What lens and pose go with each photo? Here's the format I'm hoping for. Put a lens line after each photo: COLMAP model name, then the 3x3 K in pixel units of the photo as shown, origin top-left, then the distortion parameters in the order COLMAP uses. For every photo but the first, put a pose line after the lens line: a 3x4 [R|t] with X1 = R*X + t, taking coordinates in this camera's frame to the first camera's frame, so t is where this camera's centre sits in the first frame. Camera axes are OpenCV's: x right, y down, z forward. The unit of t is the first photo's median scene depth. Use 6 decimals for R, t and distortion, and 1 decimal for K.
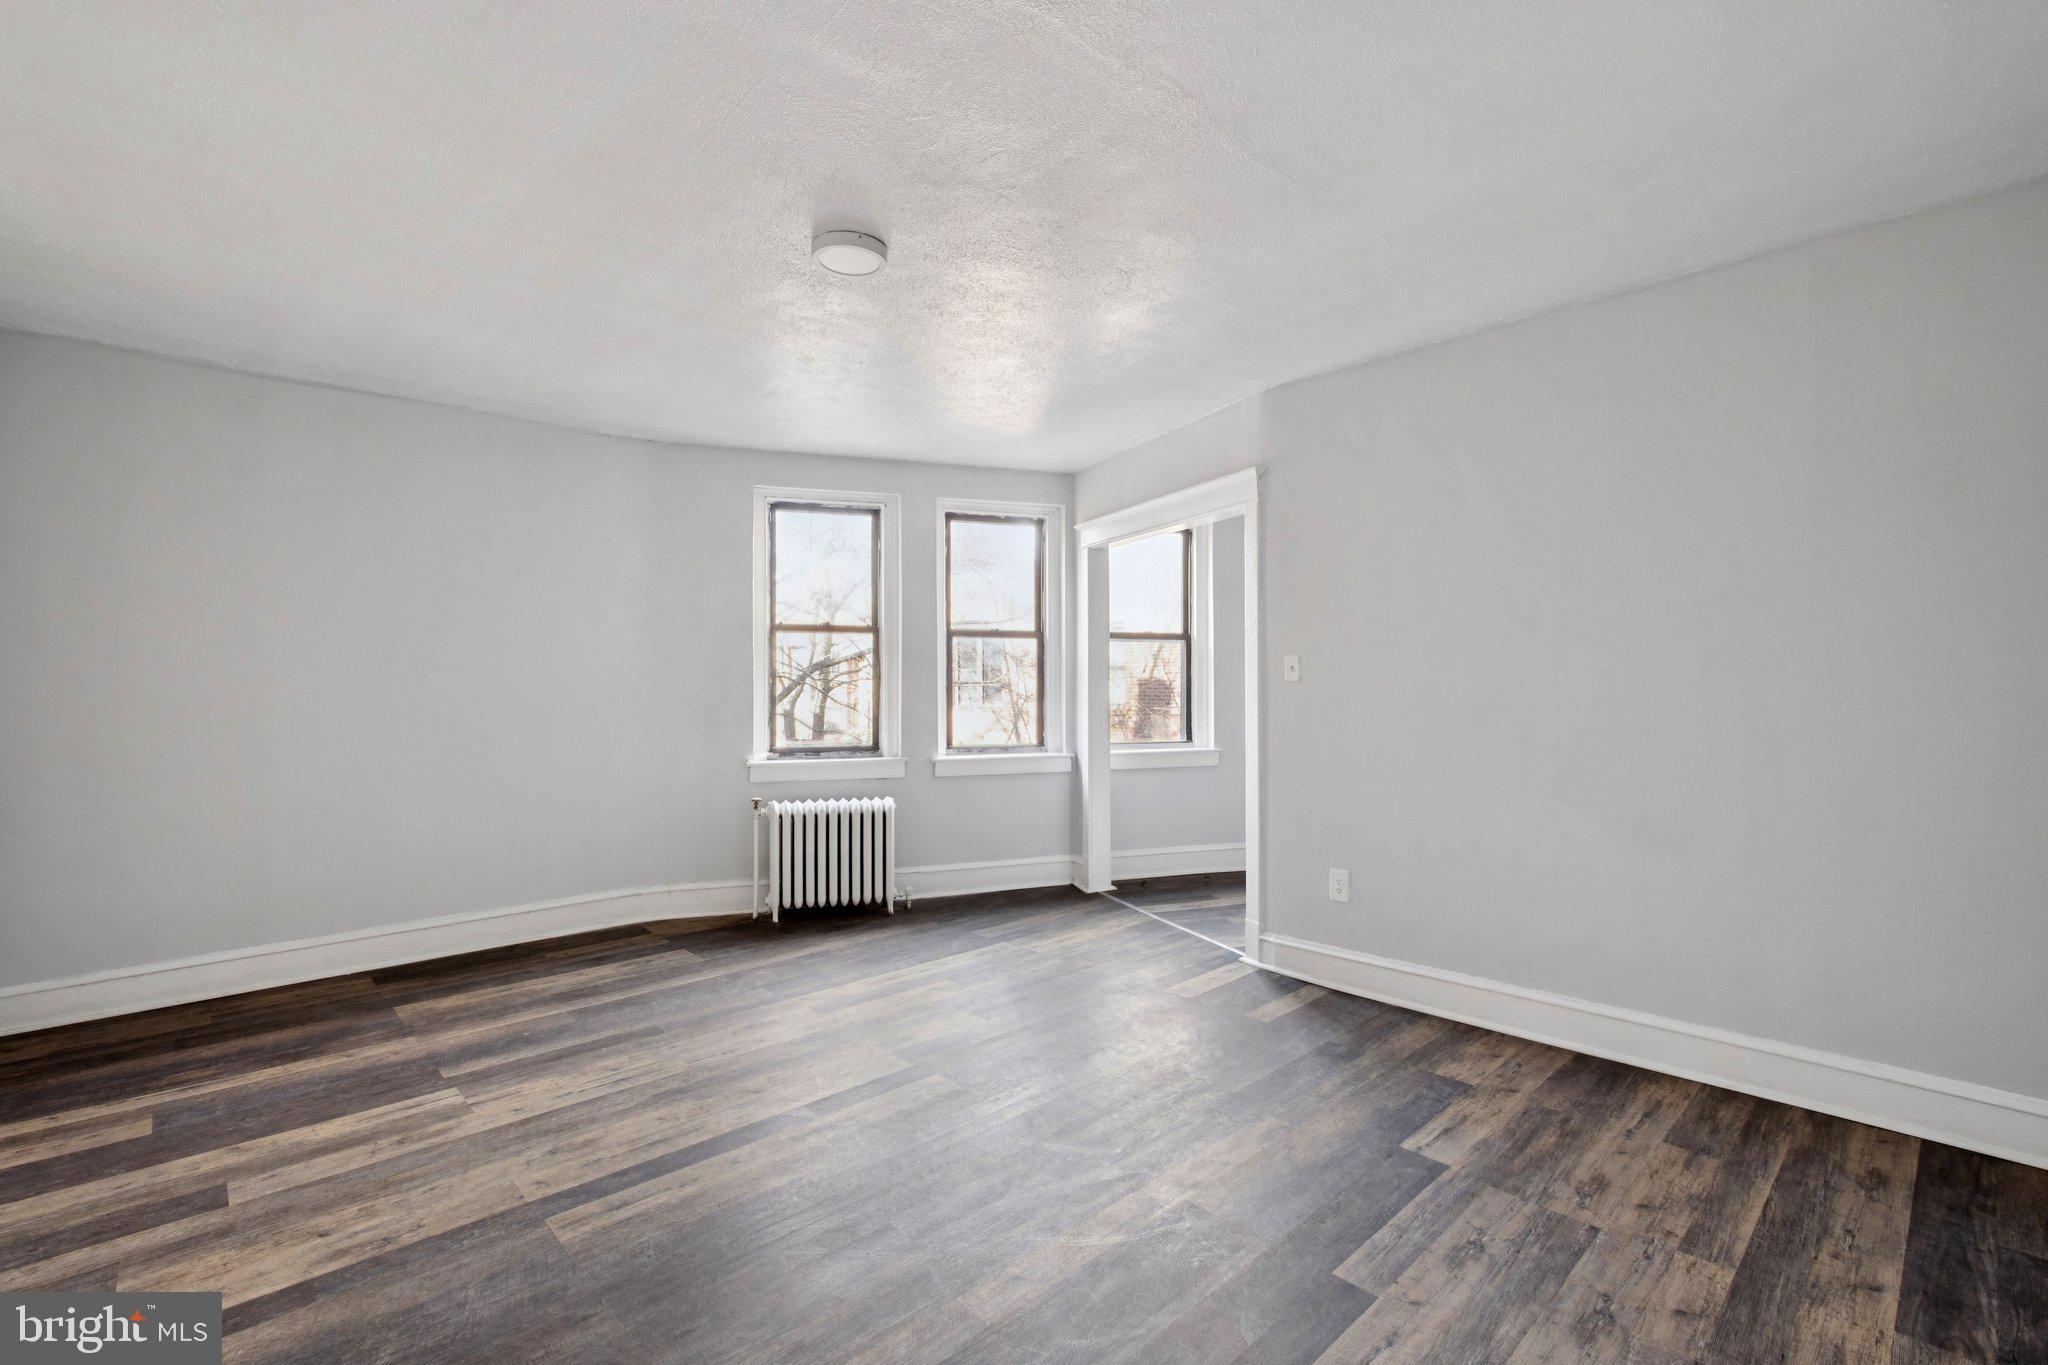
lens RADIAL K [[897.5, 0, 1002.7], [0, 897.5, 677.6], [0, 0, 1]] dist [-0.000631, -0.000502]
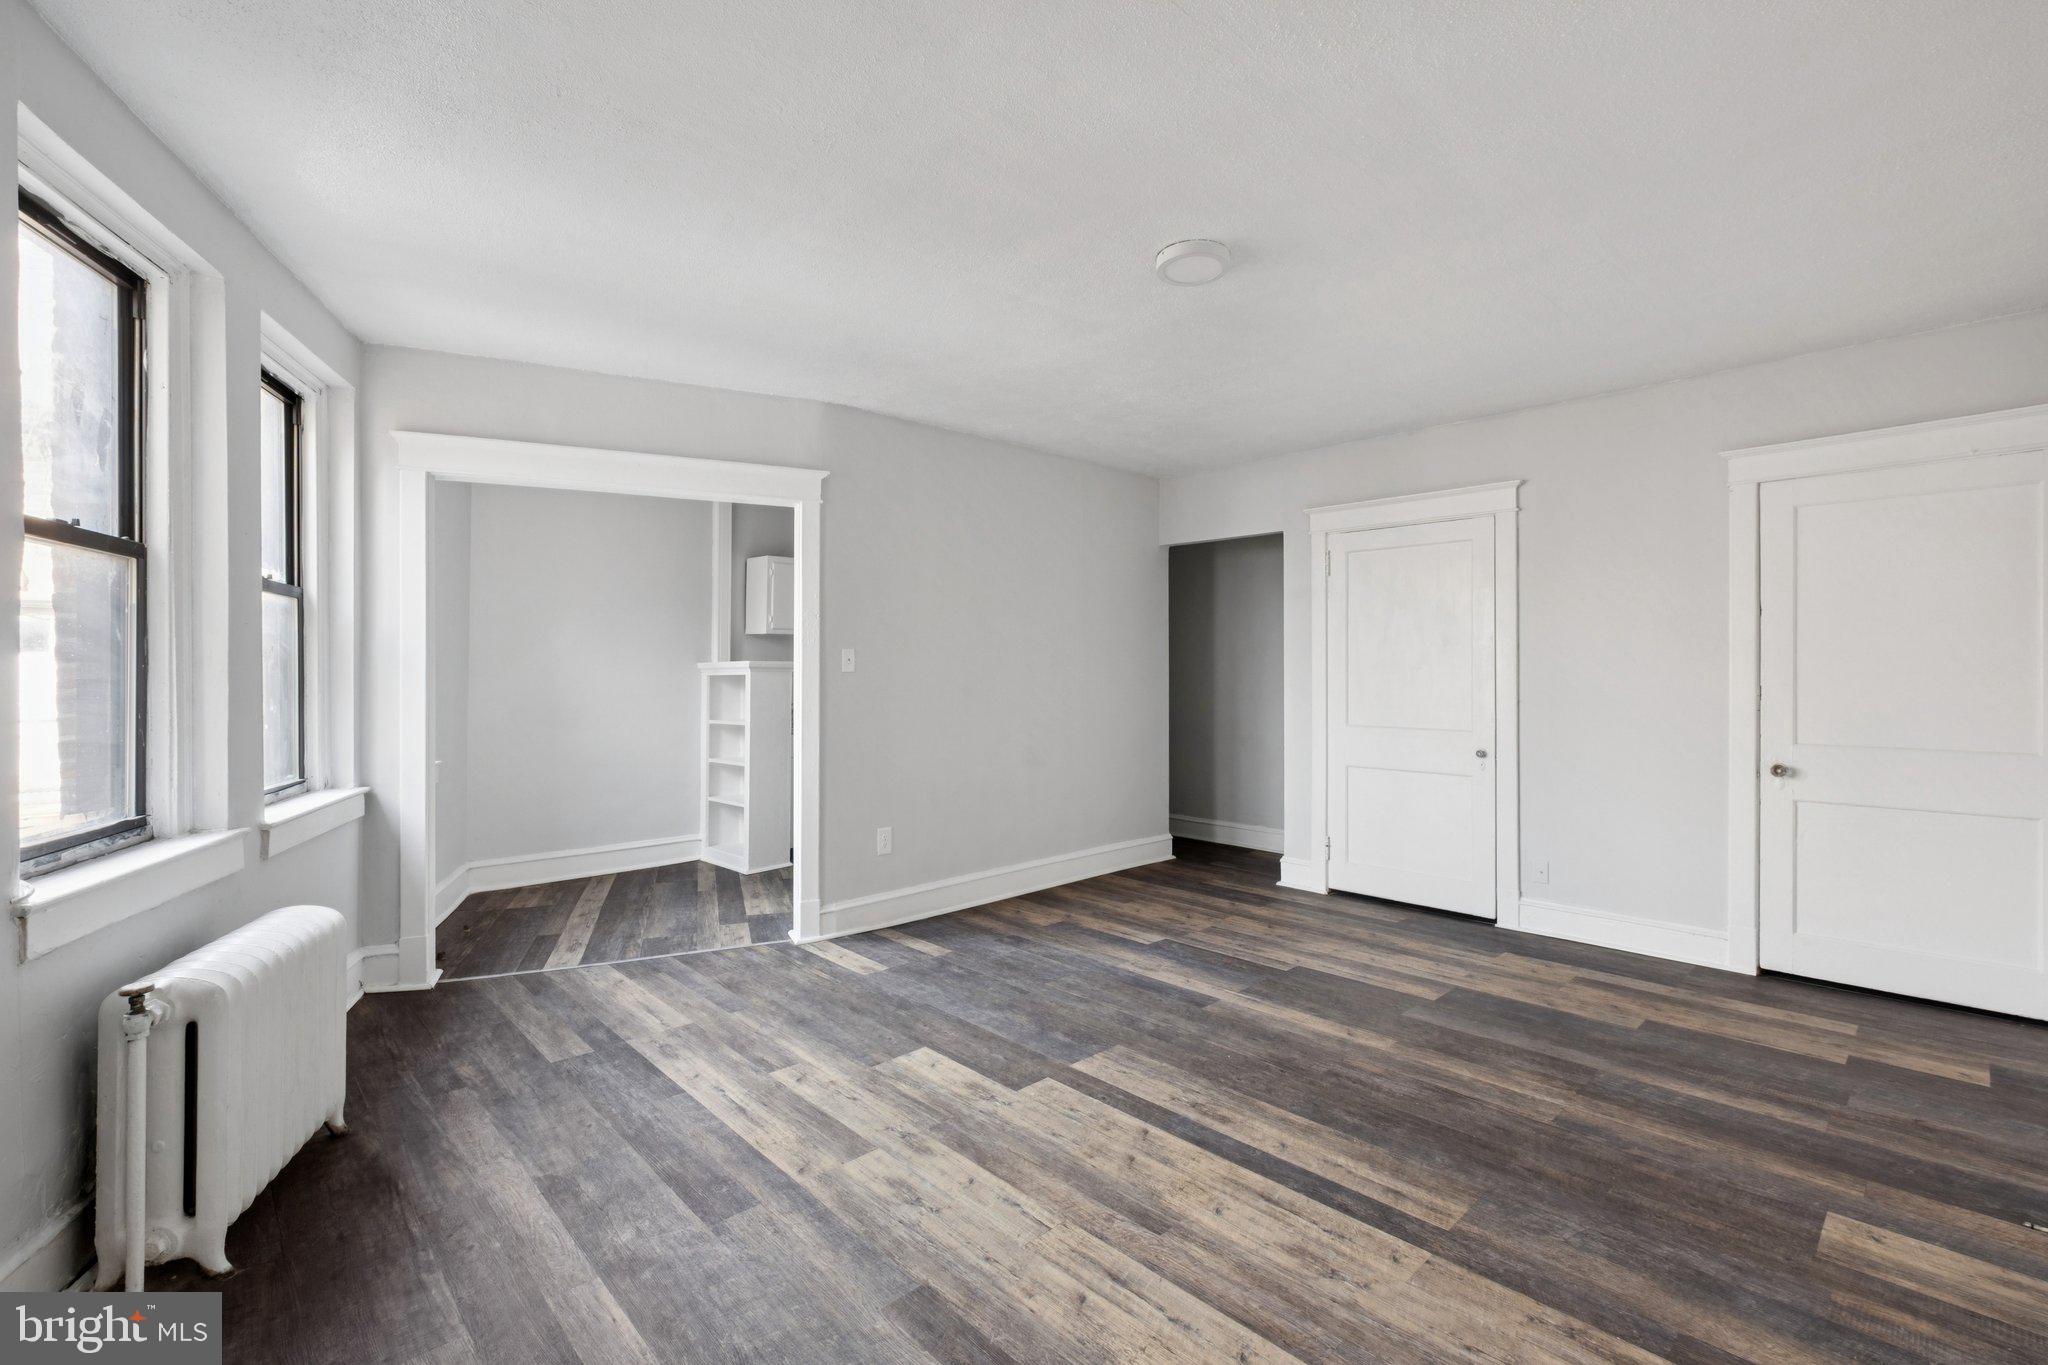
lens RADIAL K [[897.5, 0, 1002.7], [0, 897.5, 677.6], [0, 0, 1]] dist [-0.000631, -0.000502]
pose [[0.000608, -0.002651, 0.999996, -0.824418], [-0.007169, 0.999971, 0.002655, 0.006279], [-0.999974, -0.007171, 0.000589, 0.829732]]
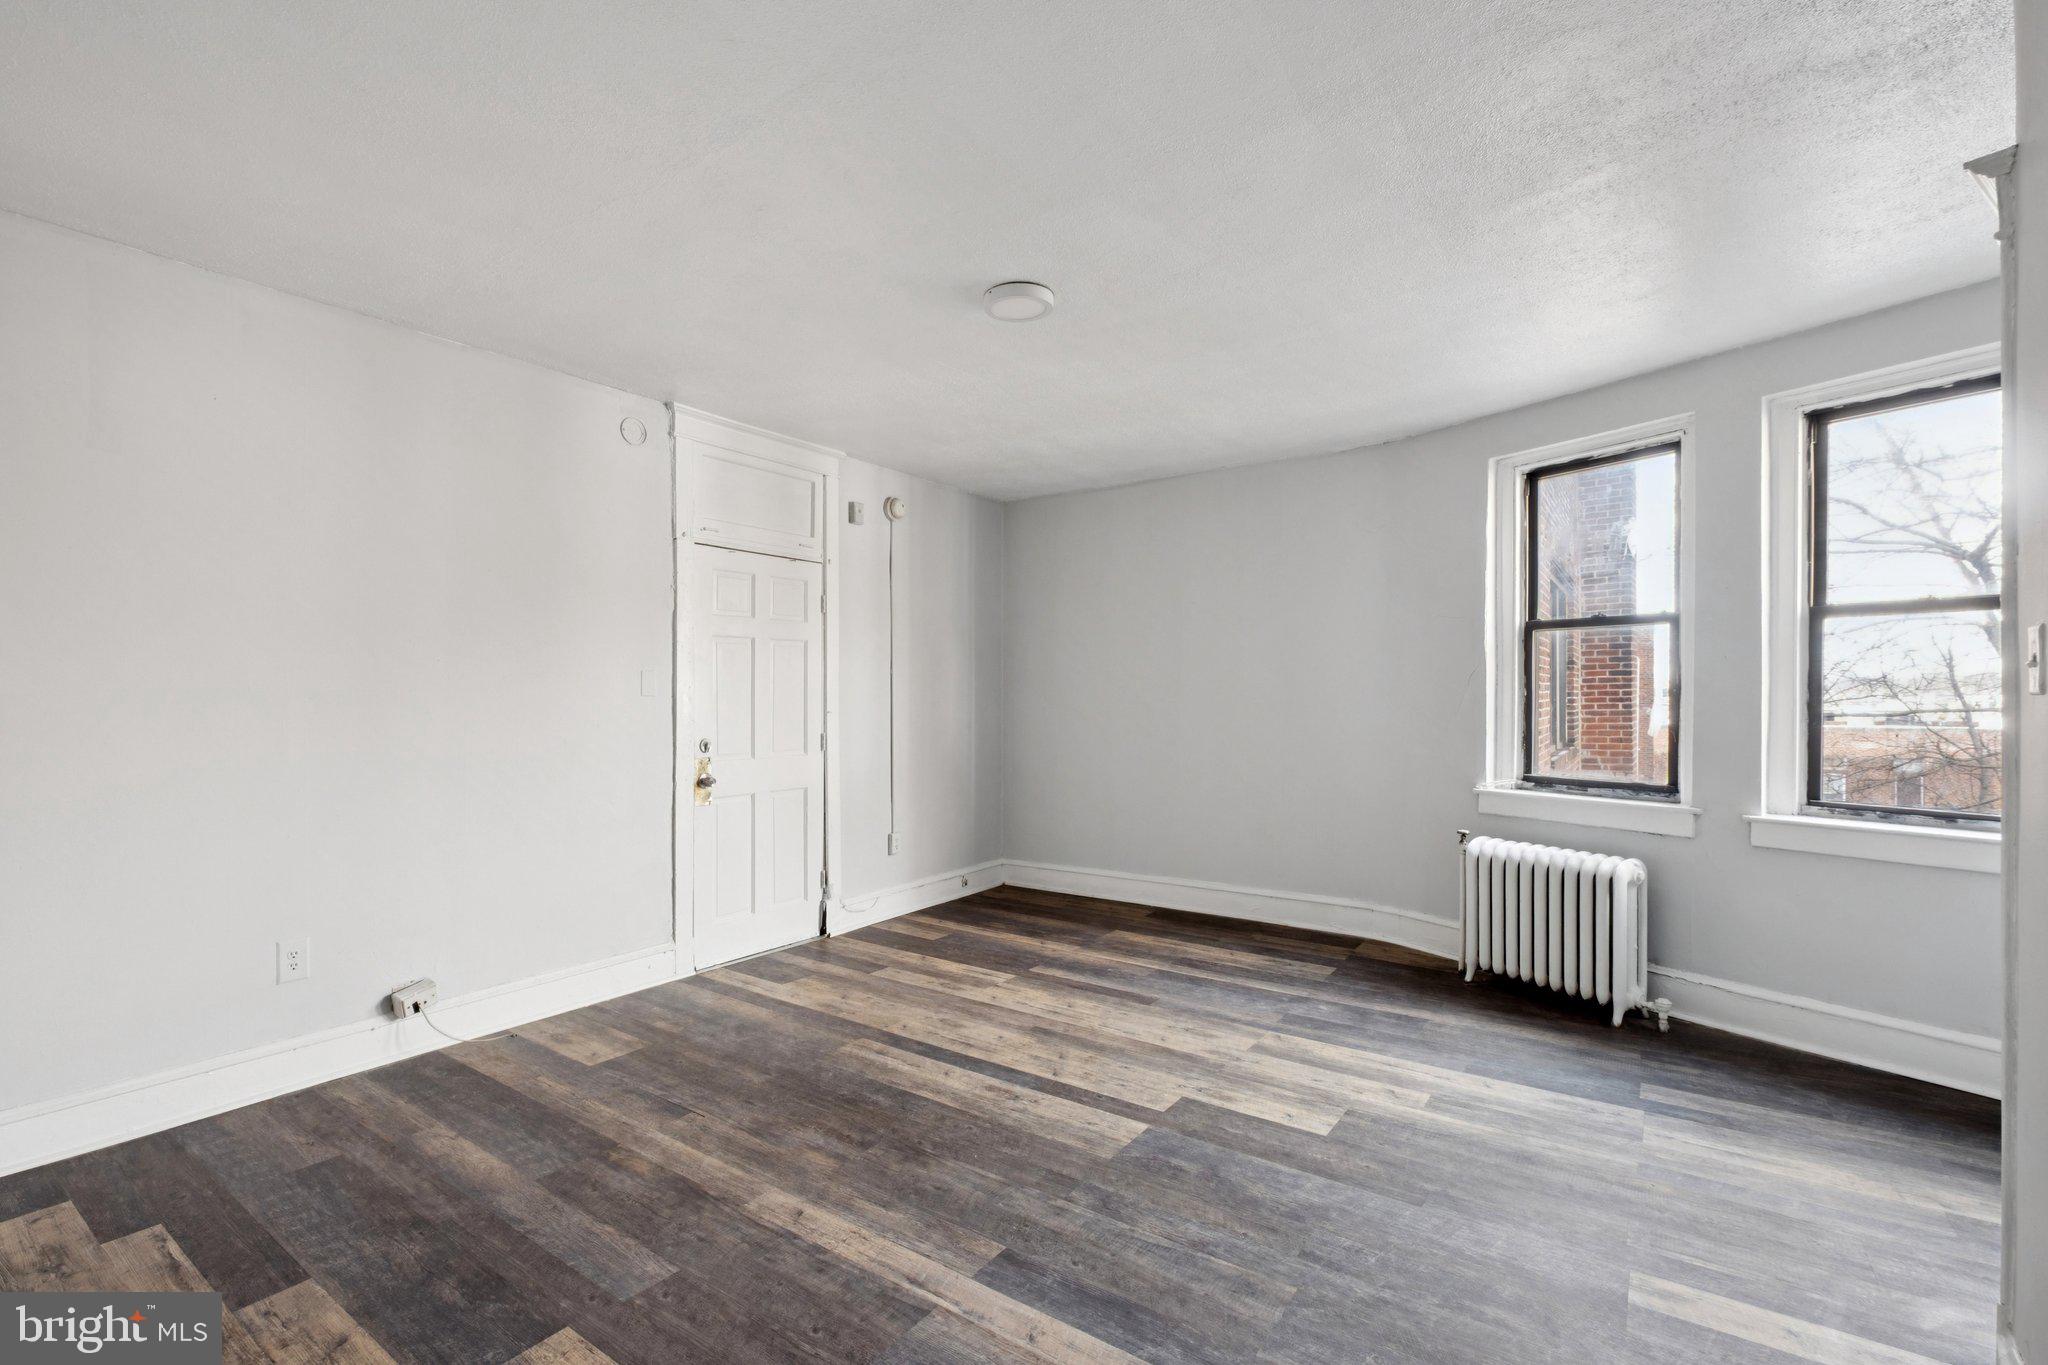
lens RADIAL K [[914.3, 0, 1018.5], [0, 914.3, 695.5], [0, 0, 1]] dist [0.000645, -0.000161]
pose [[0.214643, 0.002567, -0.976689, 0.621356], [0.007023, 0.999967, 0.004172, -0.000454], [0.976667, -0.007755, 0.214618, 0.518580]]
